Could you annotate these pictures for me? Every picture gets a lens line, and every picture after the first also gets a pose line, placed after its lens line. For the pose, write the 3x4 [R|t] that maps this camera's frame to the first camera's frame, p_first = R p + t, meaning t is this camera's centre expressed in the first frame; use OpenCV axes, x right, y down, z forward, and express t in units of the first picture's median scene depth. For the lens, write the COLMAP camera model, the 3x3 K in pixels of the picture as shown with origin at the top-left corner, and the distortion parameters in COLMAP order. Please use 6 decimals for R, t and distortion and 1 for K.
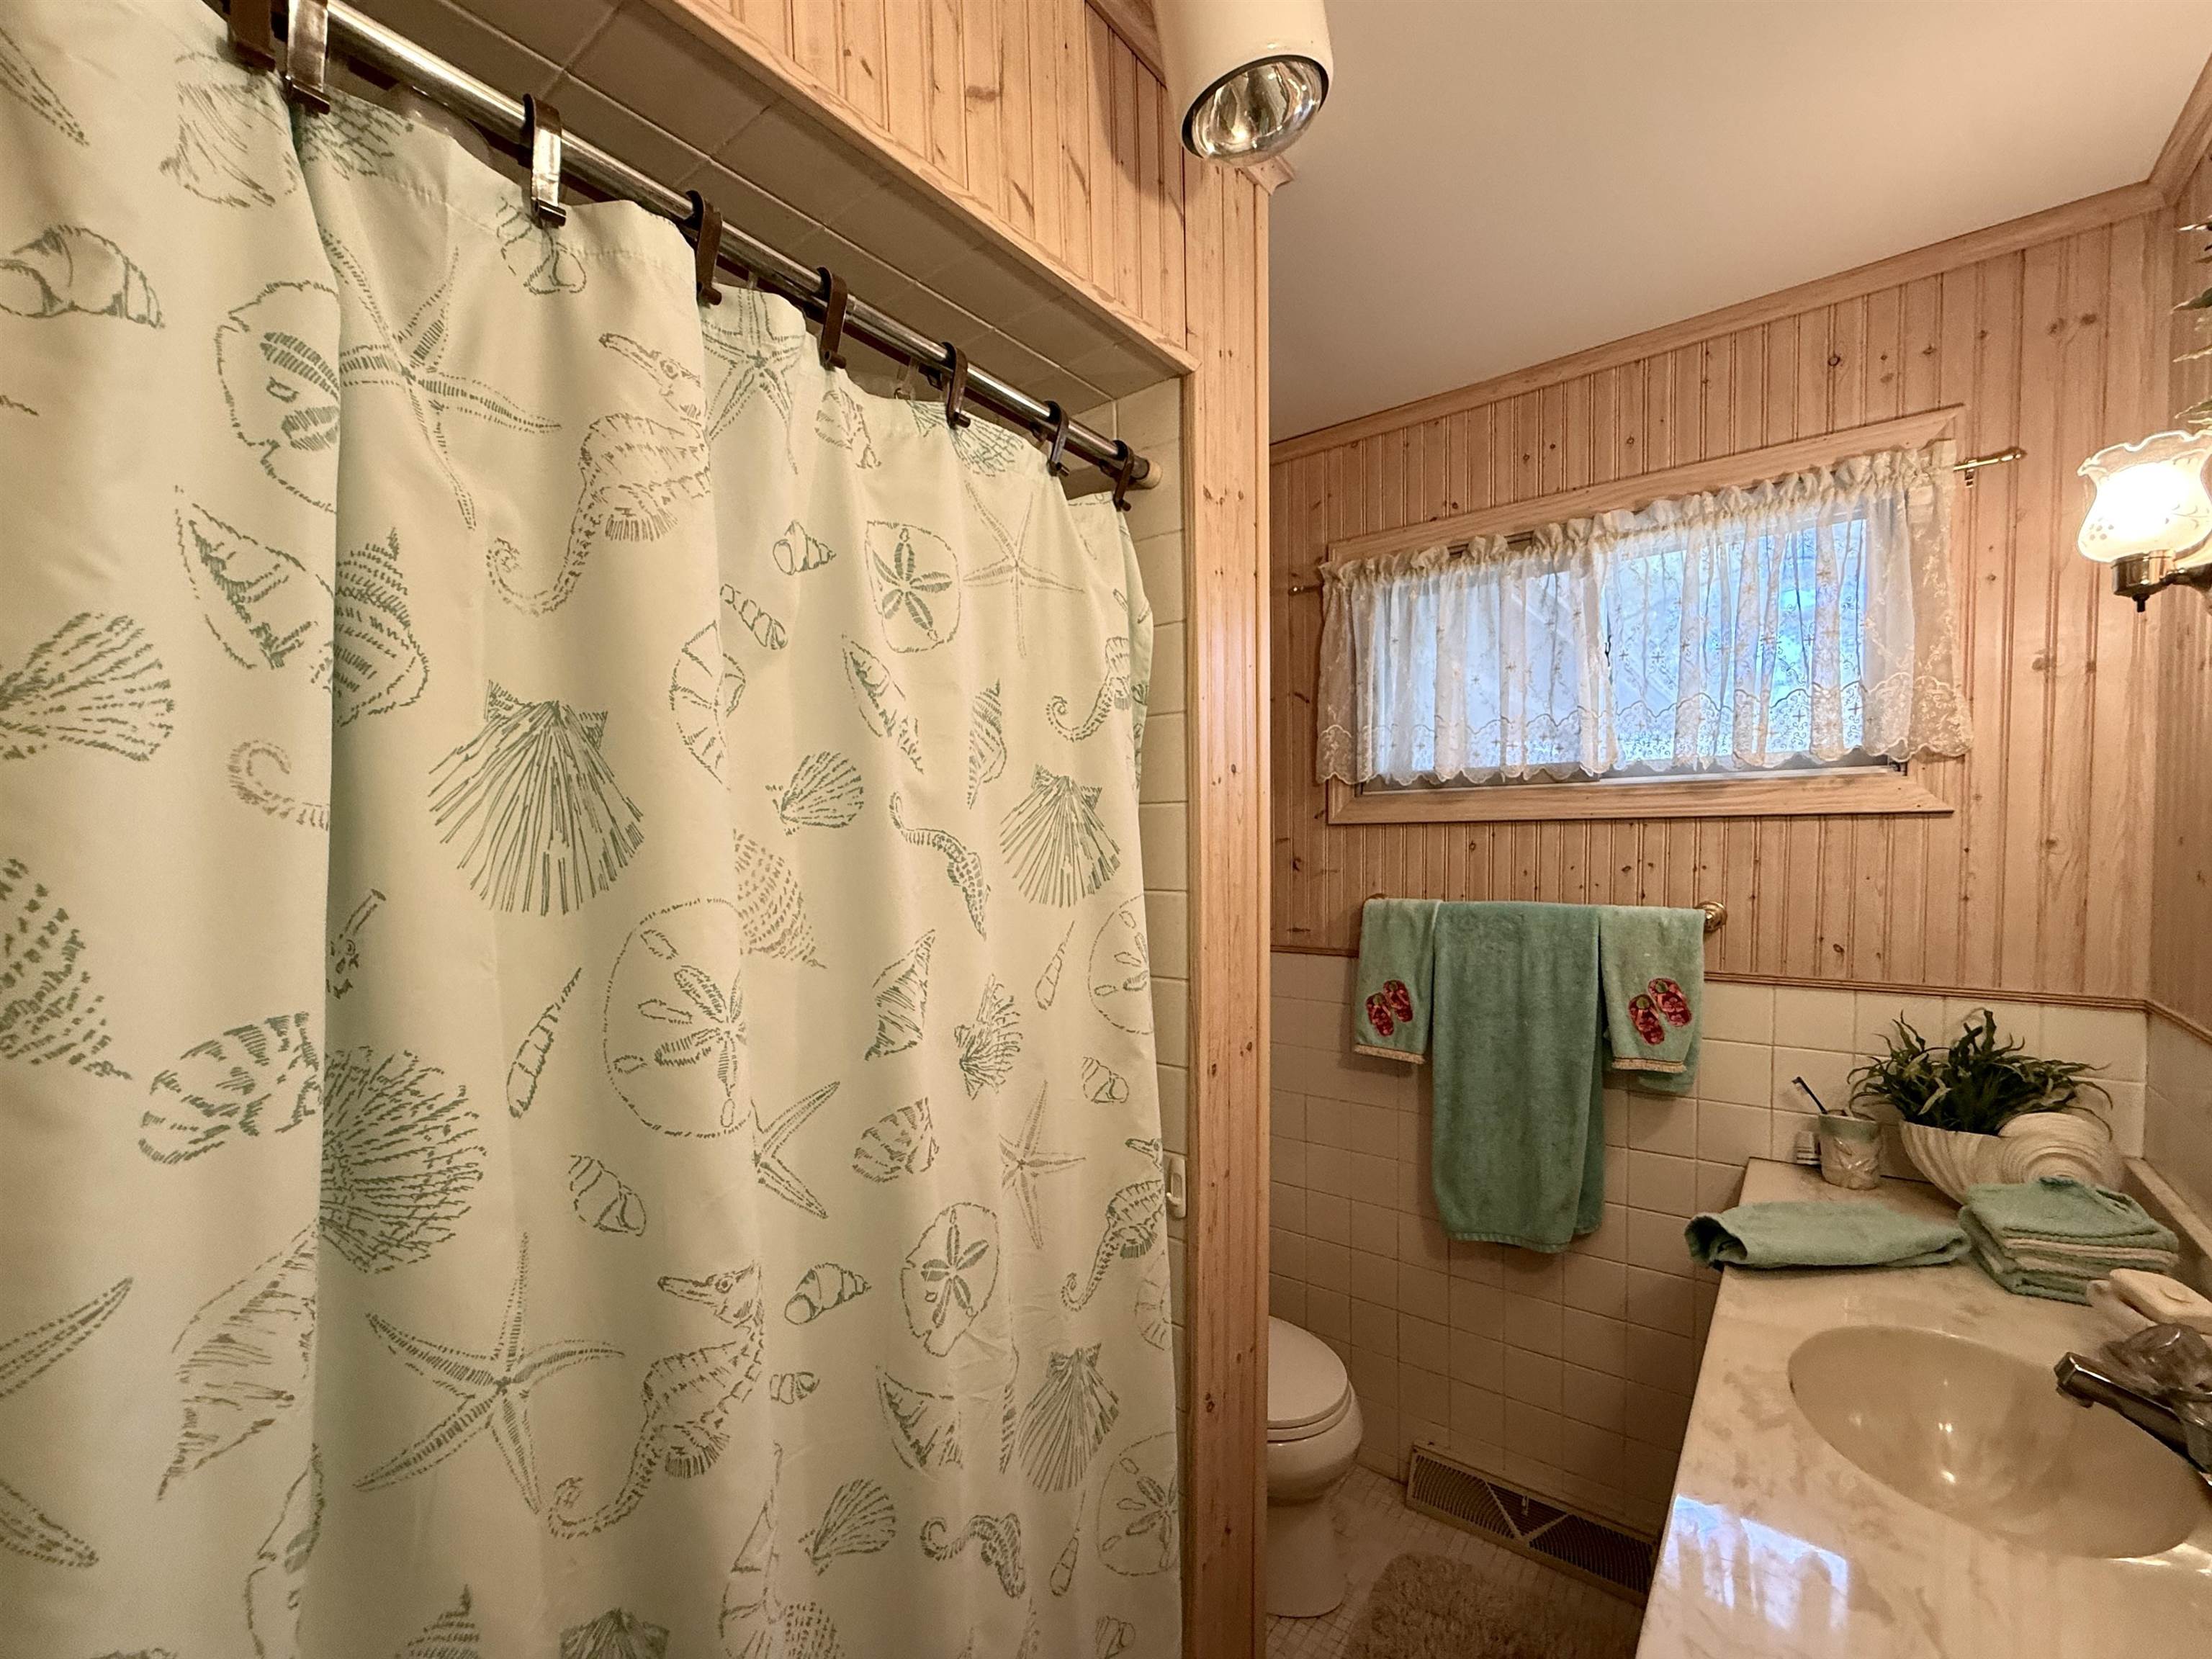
lens RADIAL K [[937.0, 0, 1101.0], [0, 937.0, 886.5], [0, 0, 1]] dist [0.002542, -0.000778]
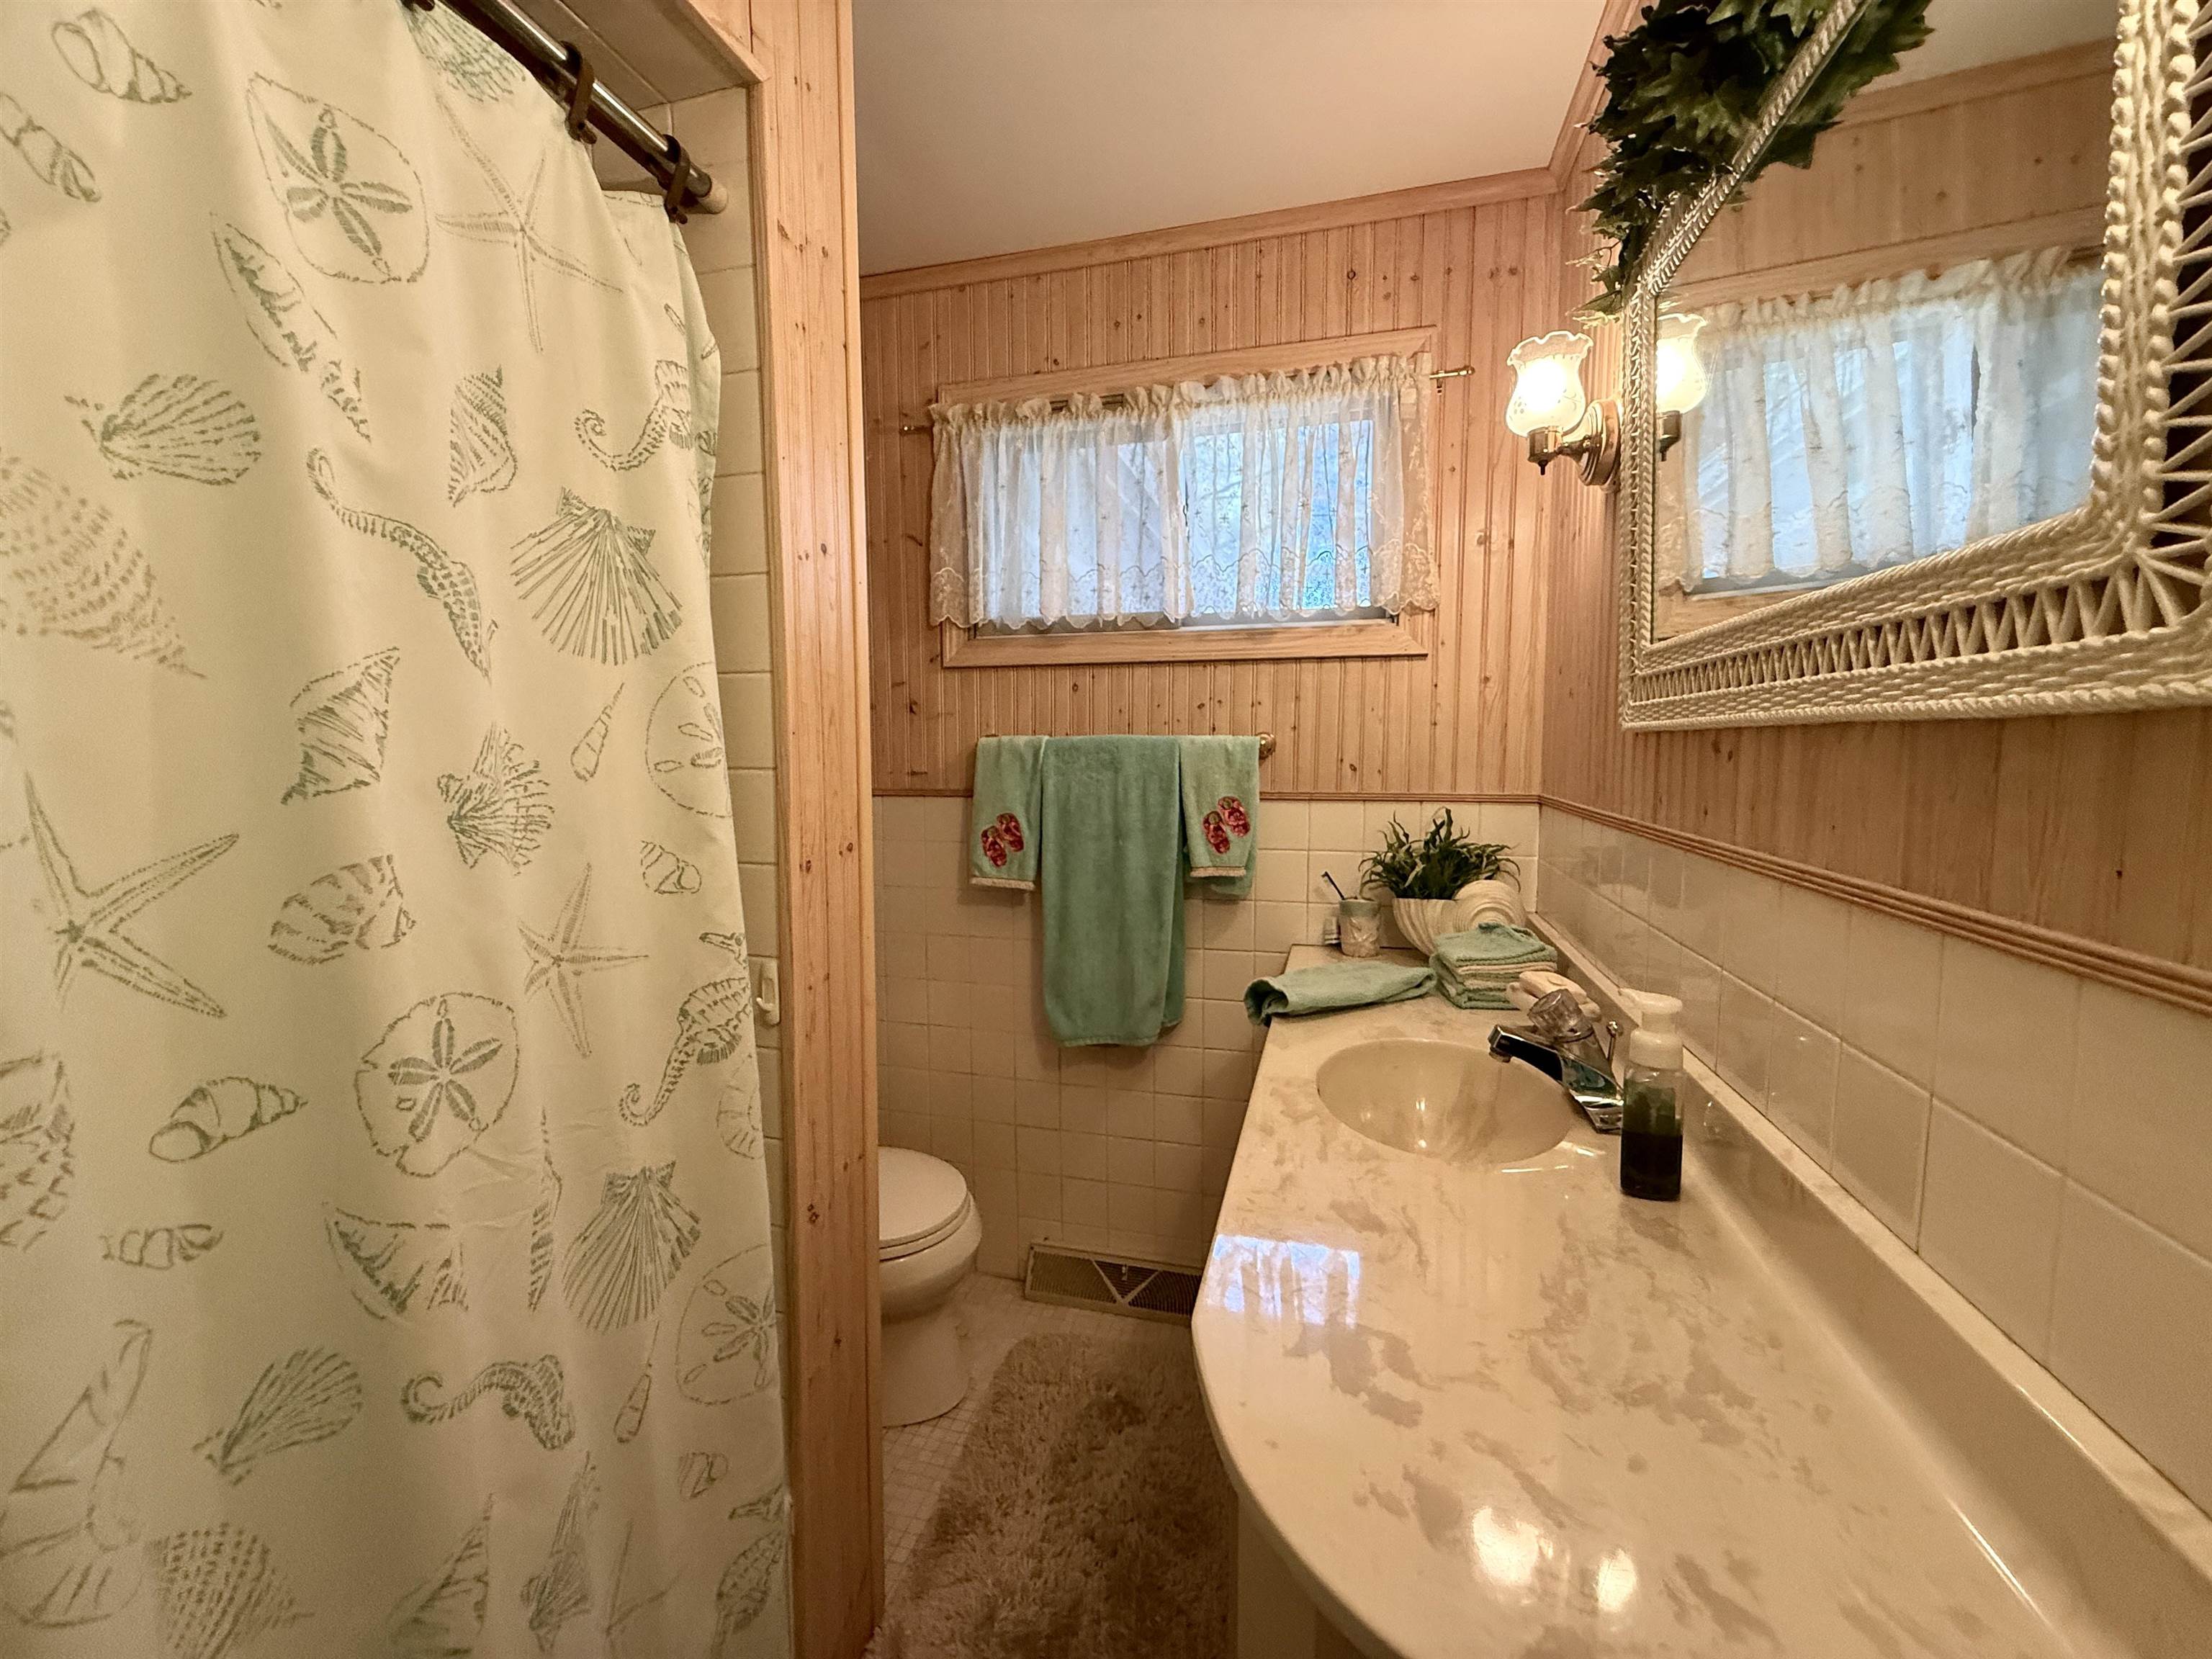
lens RADIAL K [[893.2, 0, 1104.3], [0, 893.2, 832.3], [0, 0, 1]] dist [0.002528, -0.000295]
pose [[0.923871, -0.029185, 0.381590, 0.054160], [0.011418, 0.998746, 0.048743, 0.122310], [-0.382534, -0.040676, 0.923046, 0.062980]]
